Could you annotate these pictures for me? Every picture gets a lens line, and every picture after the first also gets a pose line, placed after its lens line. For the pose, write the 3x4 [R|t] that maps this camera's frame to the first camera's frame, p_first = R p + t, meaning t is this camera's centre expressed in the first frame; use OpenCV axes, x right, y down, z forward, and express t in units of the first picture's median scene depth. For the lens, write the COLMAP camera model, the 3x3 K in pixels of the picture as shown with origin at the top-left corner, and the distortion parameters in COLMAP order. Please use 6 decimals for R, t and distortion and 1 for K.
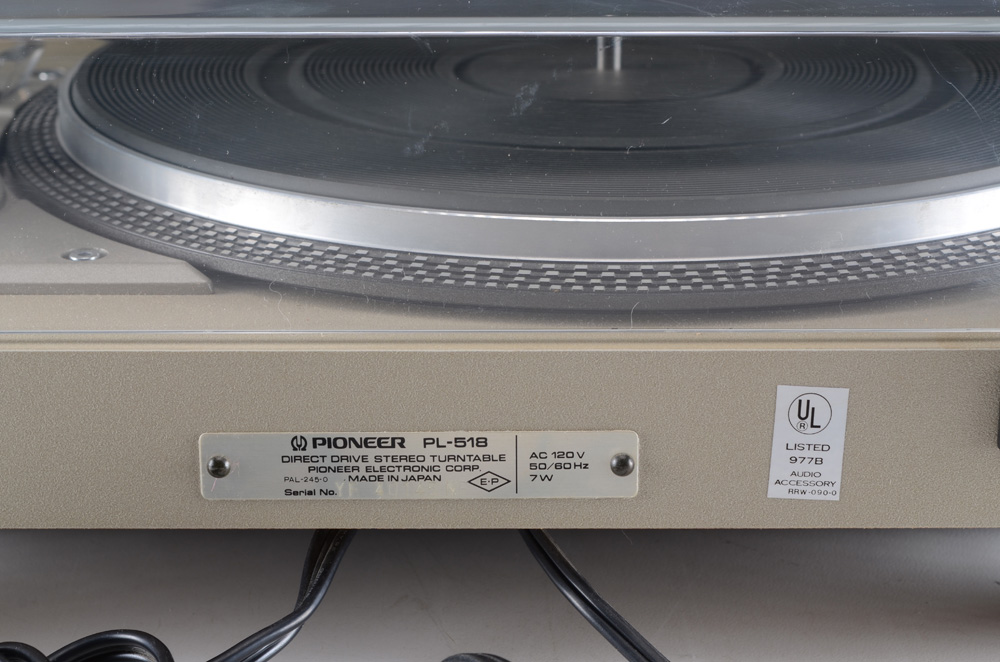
lens RADIAL K [[2635.3, 0, 505.4], [0, 2635.3, 330.2], [0, 0, 1]] dist [-0.009095, 0.000000]
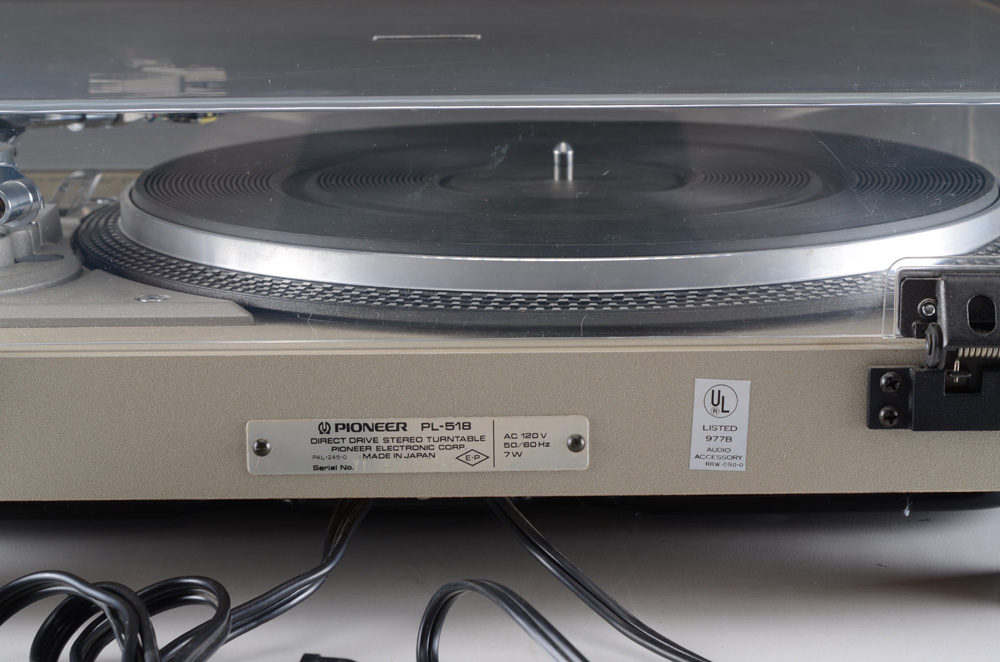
lens RADIAL K [[2635.3, 0, 505.2], [0, 2635.3, 338.6], [0, 0, 1]] dist [-0.009095, 0.000000]
pose [[0.999872, -0.007521, 0.014142, -0.007892], [0.009041, 0.993812, -0.110706, 0.140768], [-0.013222, 0.110820, 0.993753, -0.279635]]
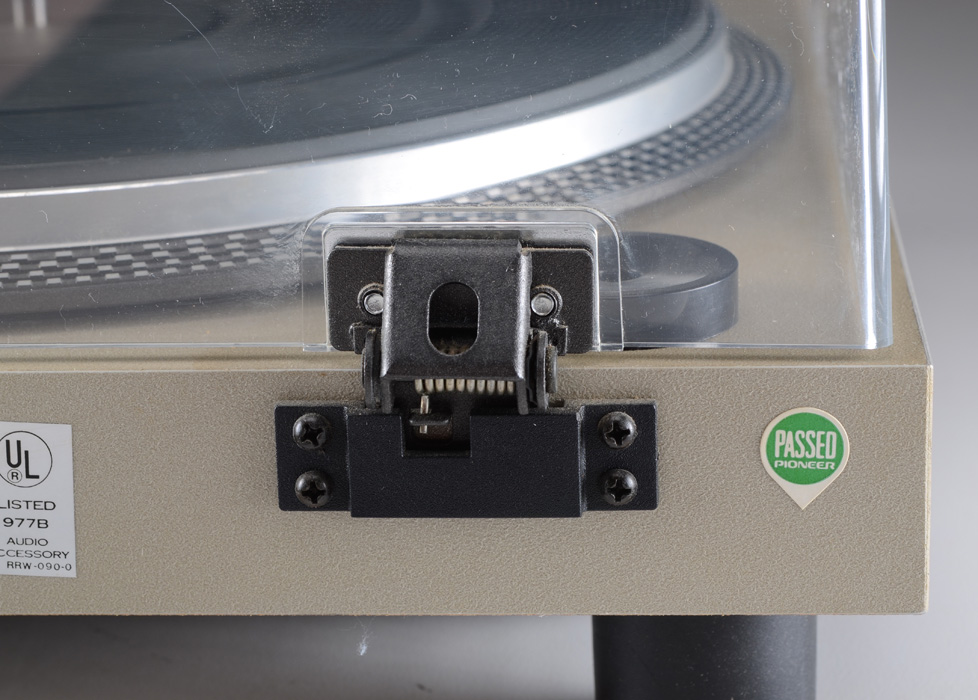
lens RADIAL K [[2787.0, 0, 490.5], [0, 2787.0, 350.8], [0, 0, 1]] dist [0.017696, 0.000000]
pose [[0.996748, -0.003920, -0.080492, 0.303232], [0.002587, 0.999858, -0.016655, 0.014524], [0.080546, 0.016393, 0.996616, 0.230448]]
